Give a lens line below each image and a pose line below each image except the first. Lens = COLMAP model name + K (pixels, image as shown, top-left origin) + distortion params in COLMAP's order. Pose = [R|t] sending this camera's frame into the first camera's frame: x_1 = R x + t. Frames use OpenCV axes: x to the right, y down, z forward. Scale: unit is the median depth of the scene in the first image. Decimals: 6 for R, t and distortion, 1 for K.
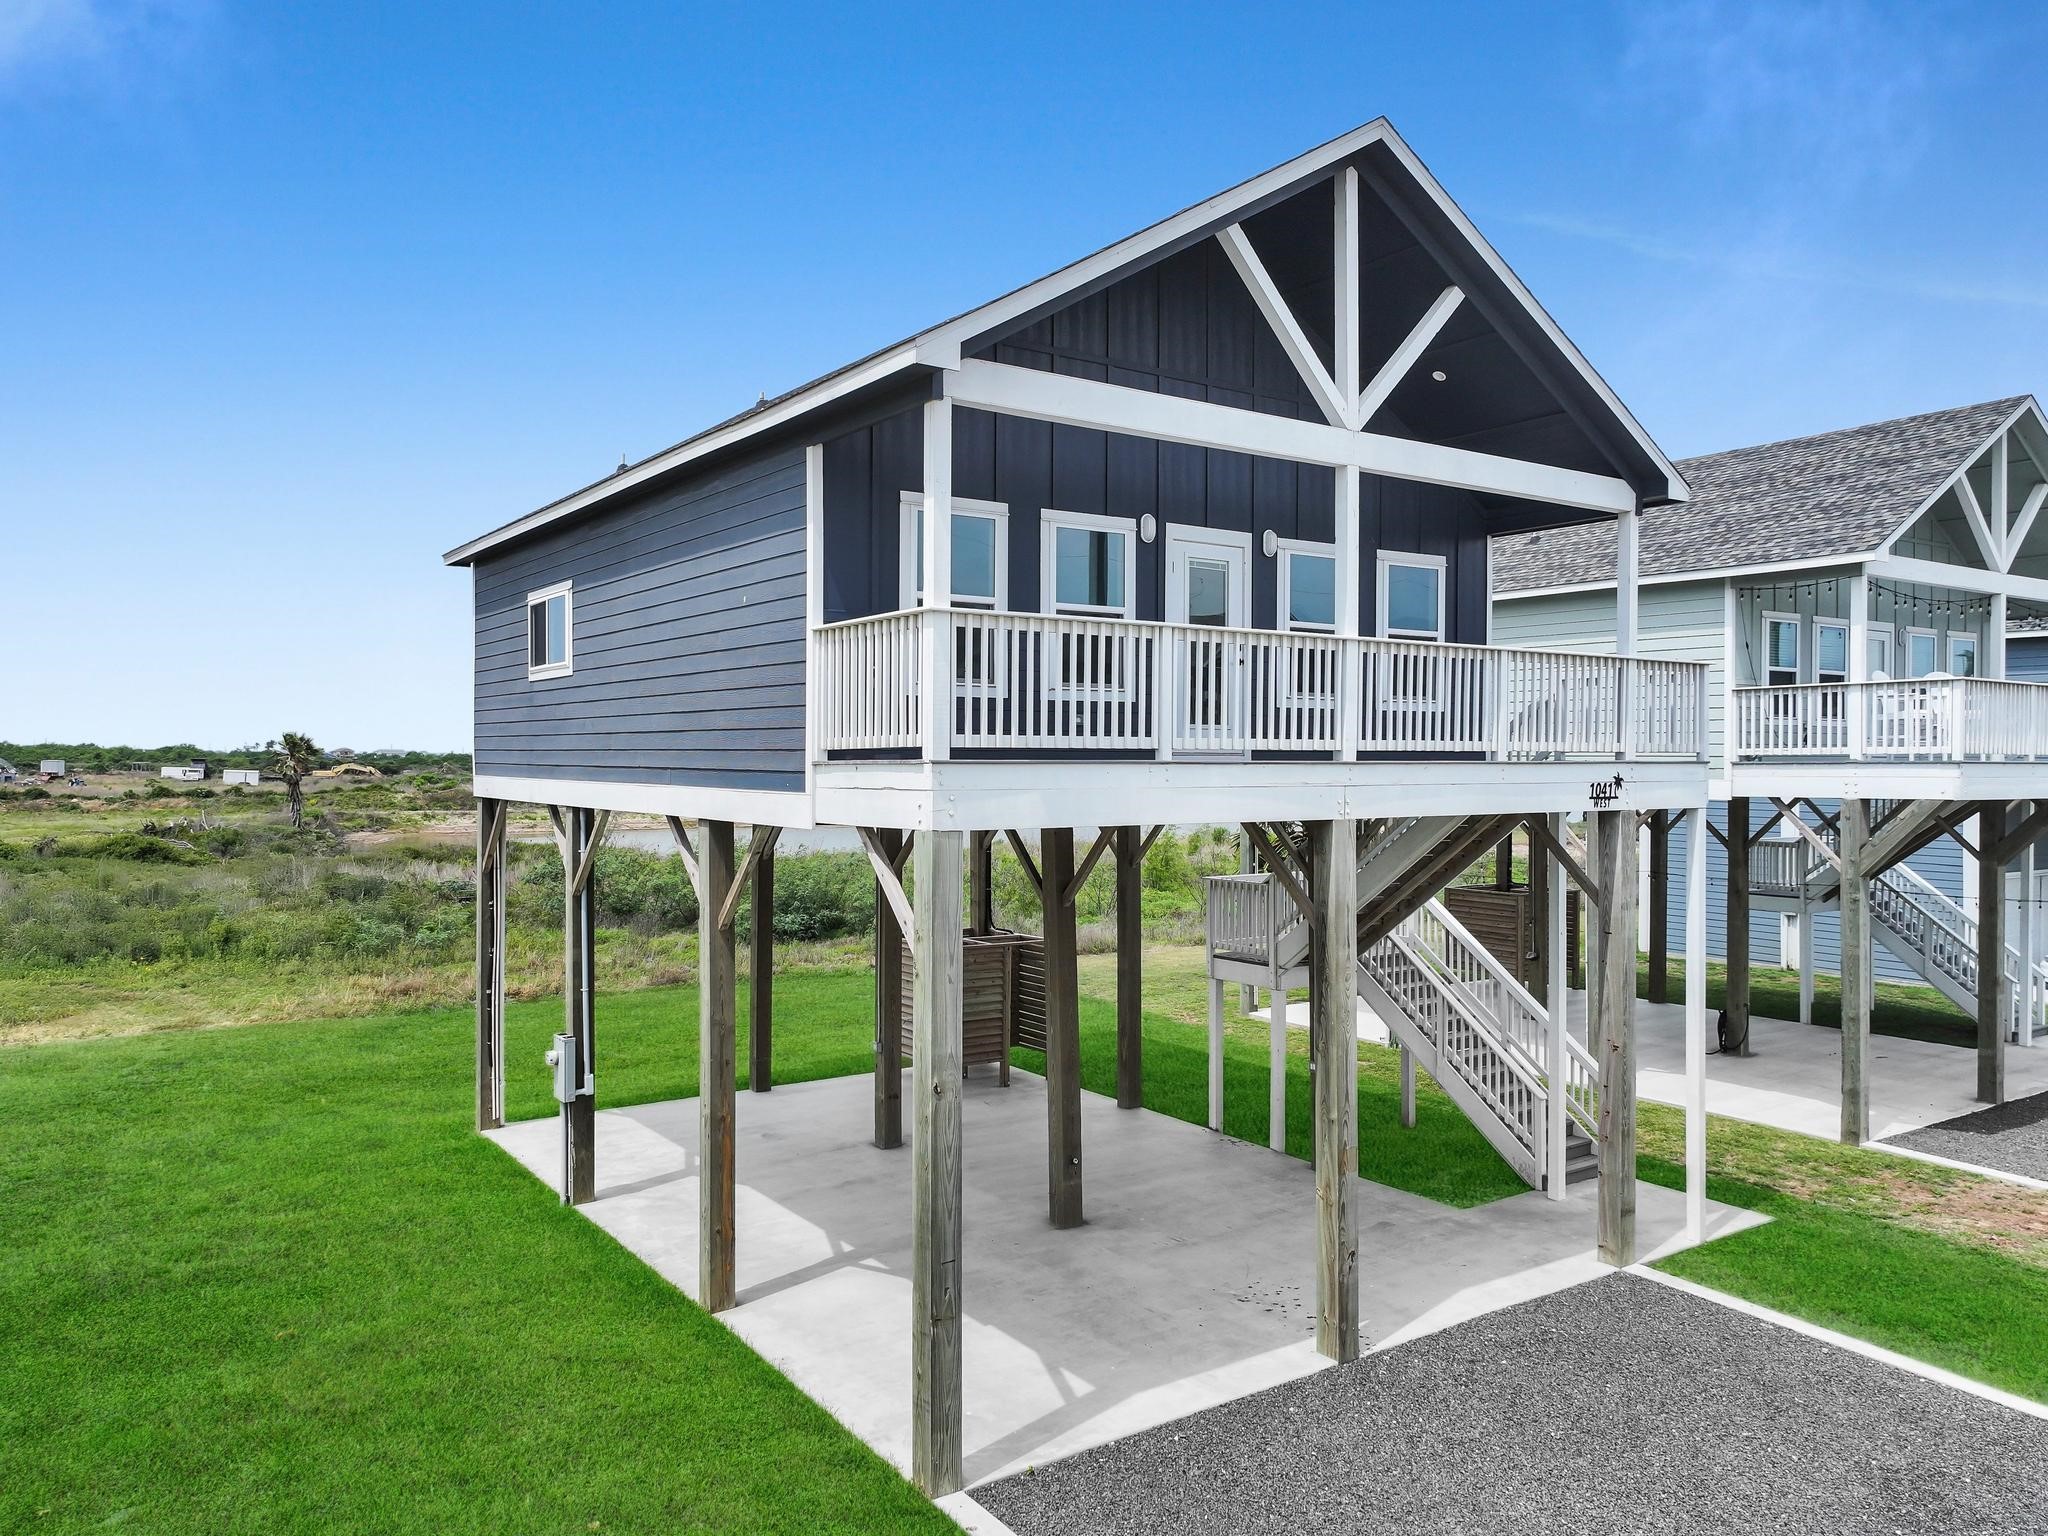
lens RADIAL K [[1459.8, 0, 1036.5], [0, 1459.8, 757.8], [0, 0, 1]] dist [-0.000210, 0.011393]
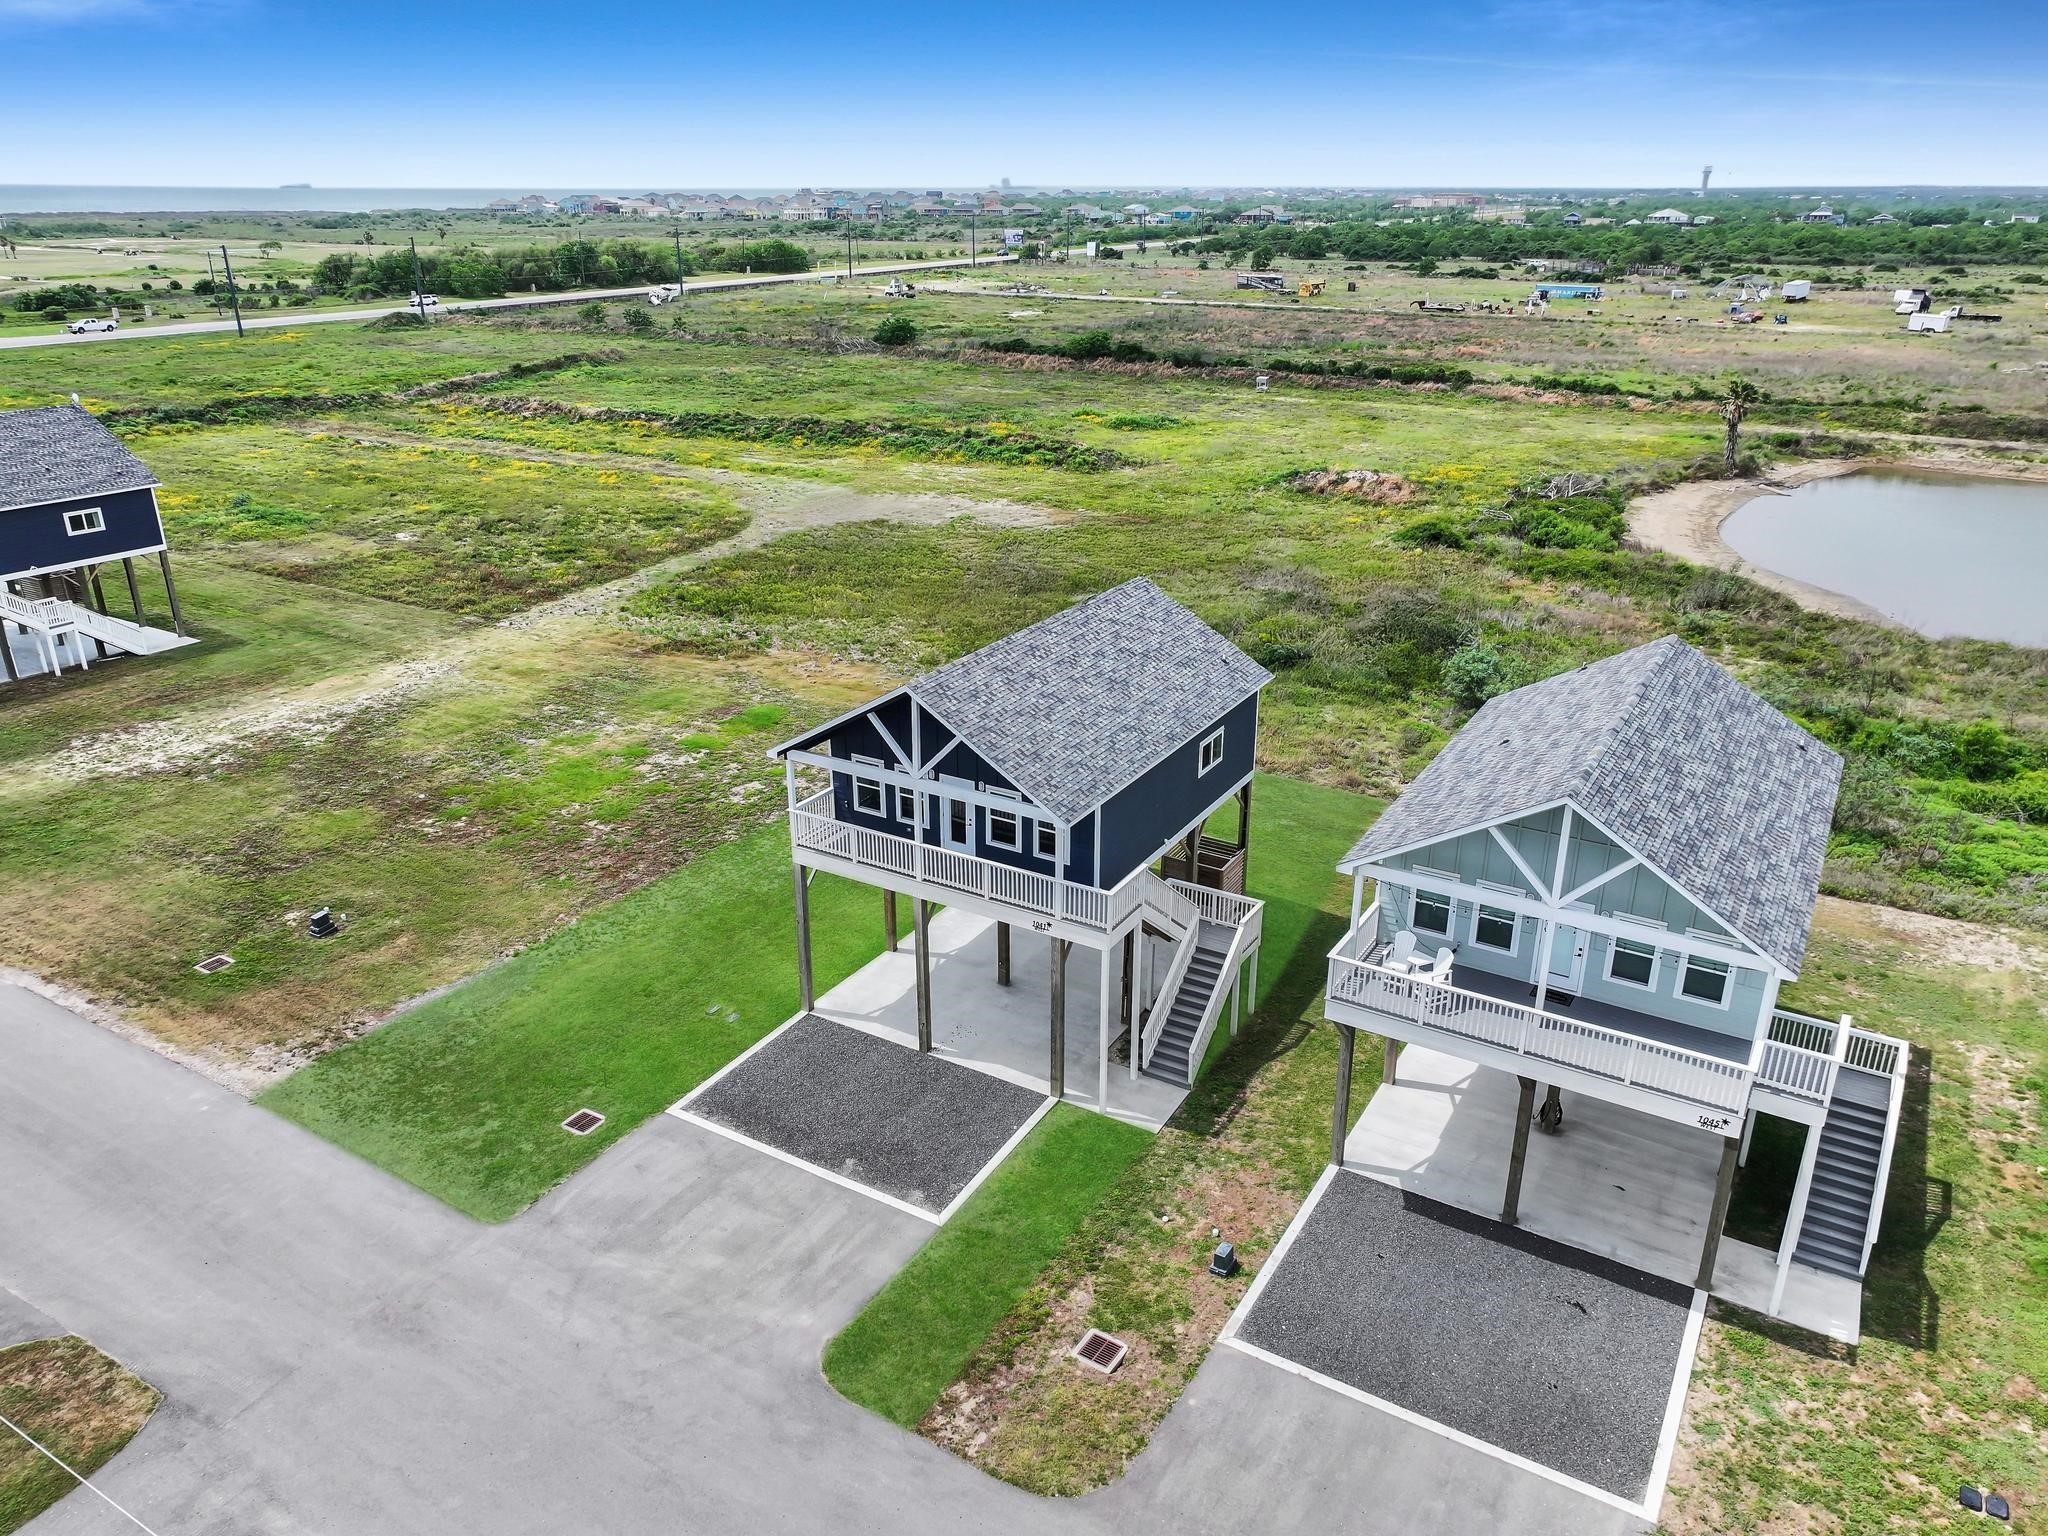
lens RADIAL K [[1459.8, 0, 1032.2], [0, 1459.8, 734.1], [0, 0, 1]] dist [-0.000210, 0.011393]
pose [[0.408991, 0.319841, -0.854651, 2.468399], [0.001314, 0.936357, 0.351047, -1.186901], [0.912538, -0.144698, 0.382541, 0.092960]]
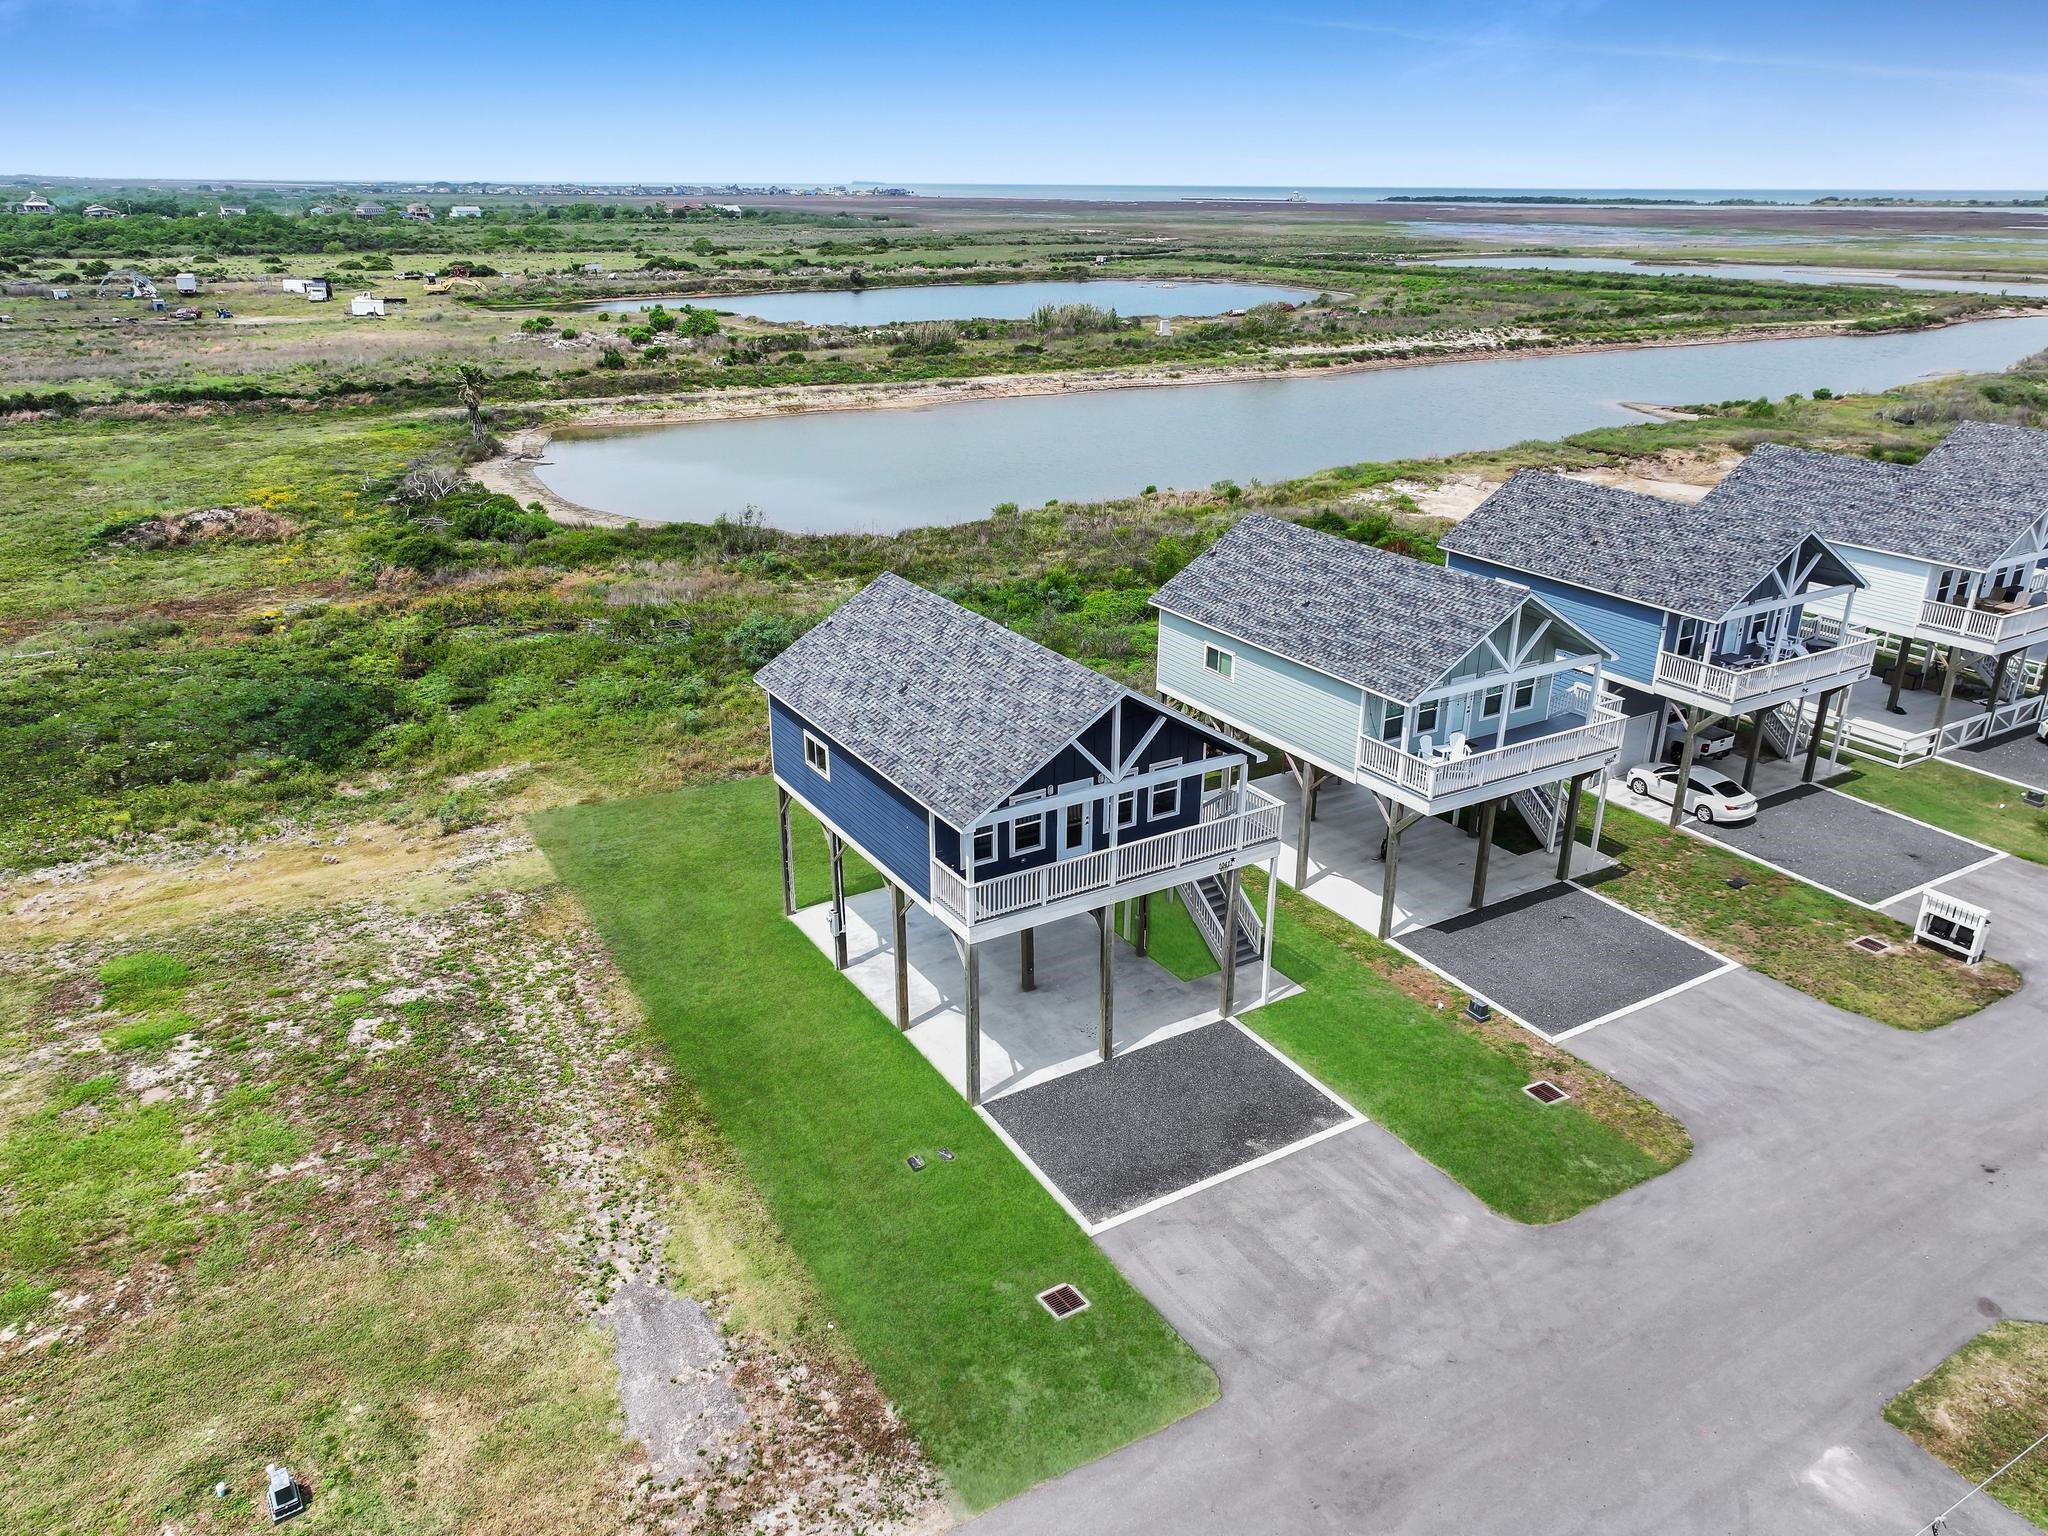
lens RADIAL K [[1459.8, 0, 1024.4], [0, 1459.8, 746.9], [0, 0, 1]] dist [-0.000210, 0.011393]
pose [[0.998018, 0.026035, -0.057299, 0.175113], [-0.003581, 0.932440, 0.361307, -1.182287], [0.062834, -0.360386, 0.930685, -1.478212]]
